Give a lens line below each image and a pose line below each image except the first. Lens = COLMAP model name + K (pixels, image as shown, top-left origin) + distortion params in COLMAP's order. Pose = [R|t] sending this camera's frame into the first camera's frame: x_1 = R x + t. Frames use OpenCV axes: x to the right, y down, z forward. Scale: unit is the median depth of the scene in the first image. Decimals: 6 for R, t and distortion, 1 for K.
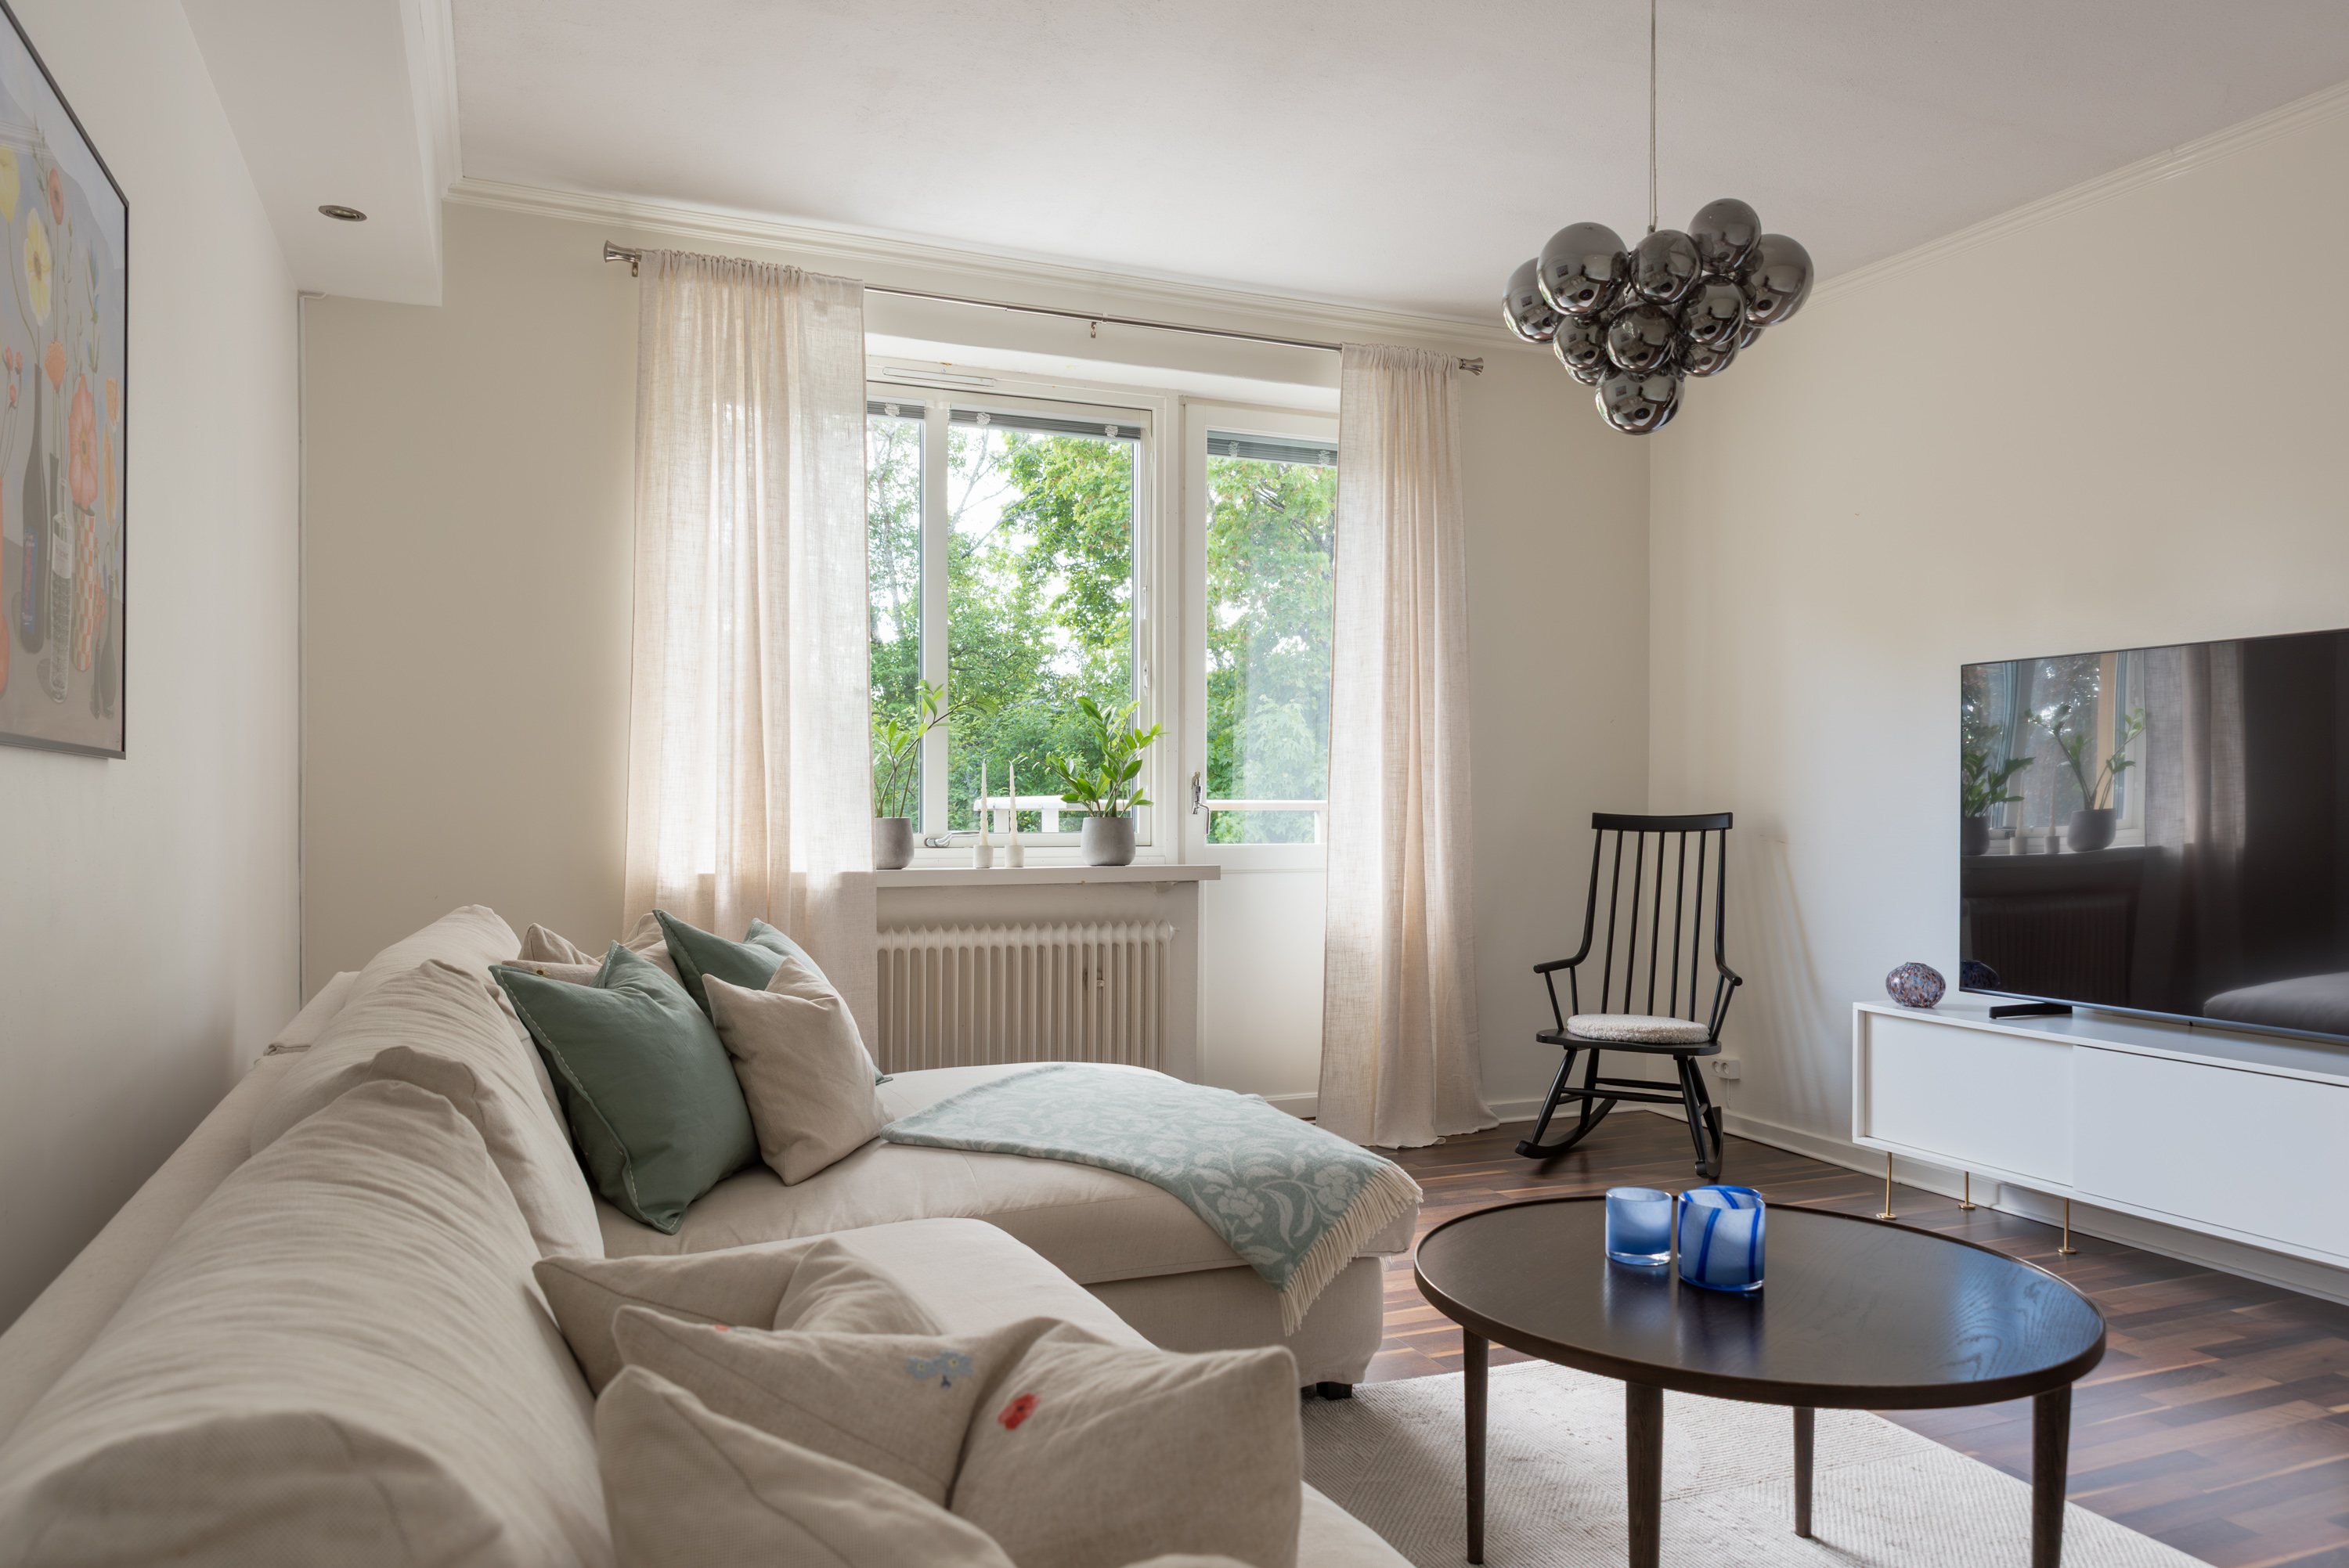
lens RADIAL K [[1585.6, 0, 1185.8], [0, 1585.6, 803.4], [0, 0, 1]] dist [0.003355, -0.008736]
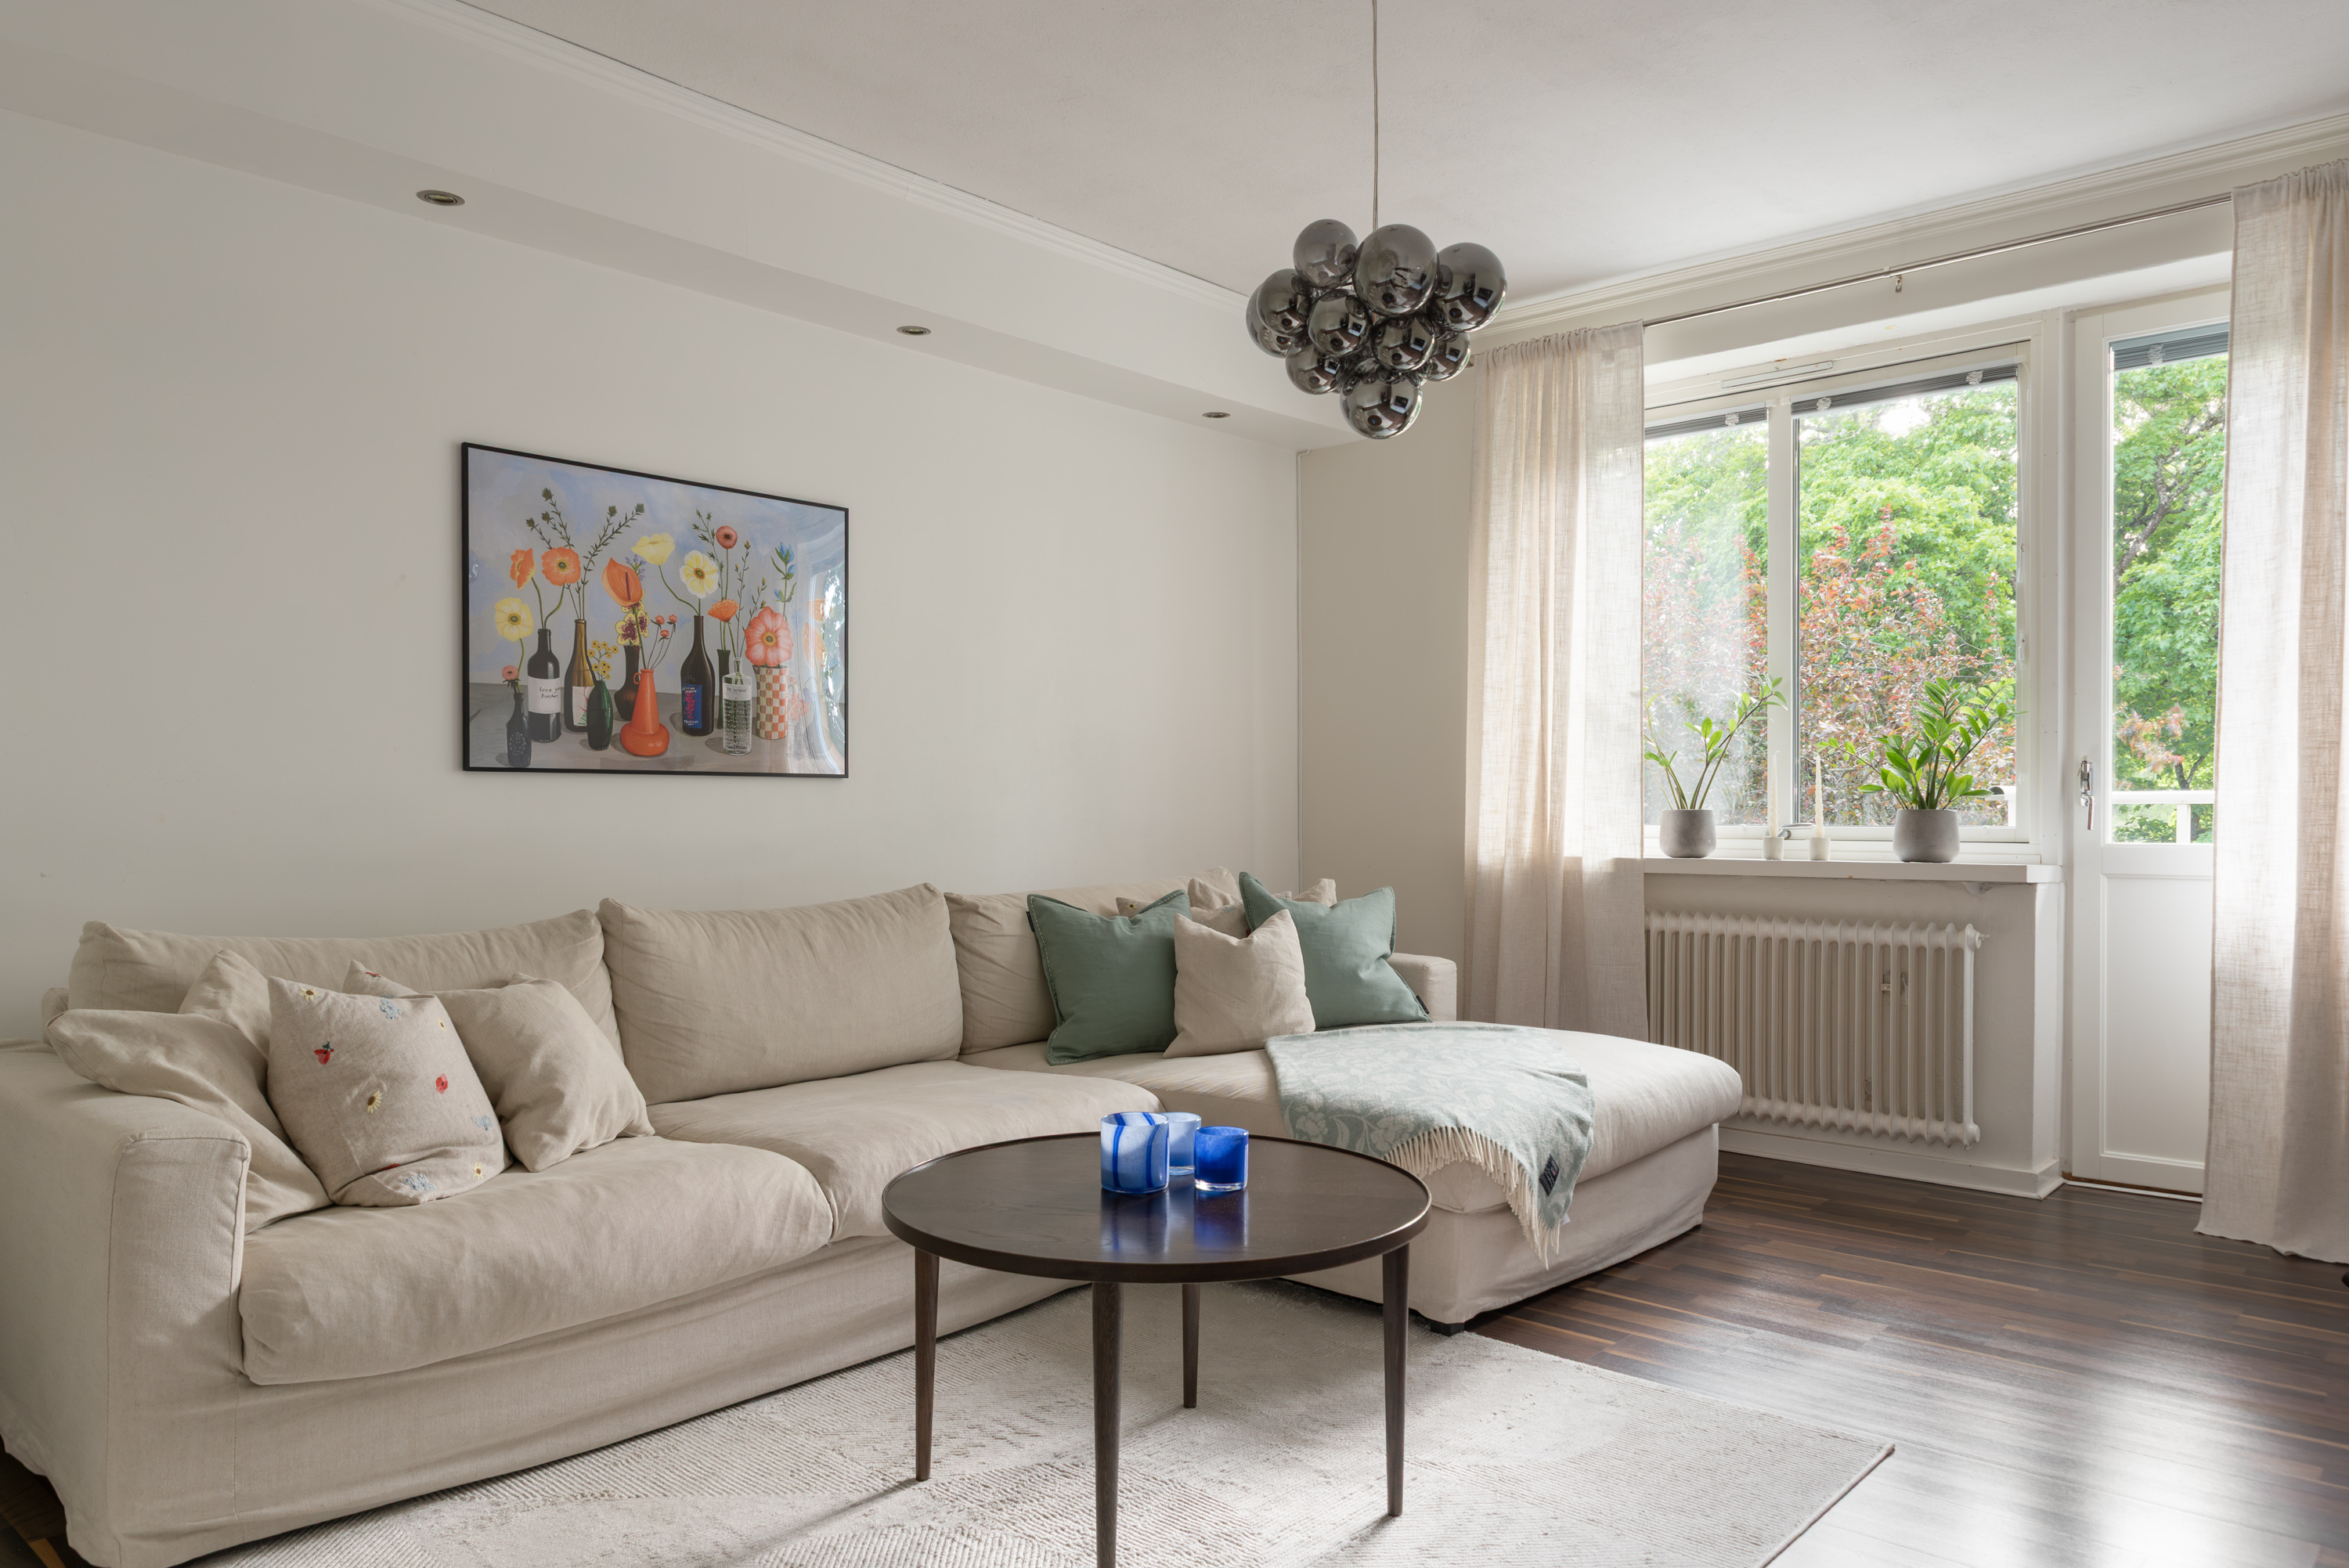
lens RADIAL K [[1585.6, 0, 1165.5], [0, 1585.6, 819.1], [0, 0, 1]] dist [0.003355, -0.008736]
pose [[0.419710, 0.005101, -0.907644, 0.605018], [0.004975, 0.999956, 0.007920, 0.005117], [0.907645, -0.007840, 0.419666, 0.219251]]
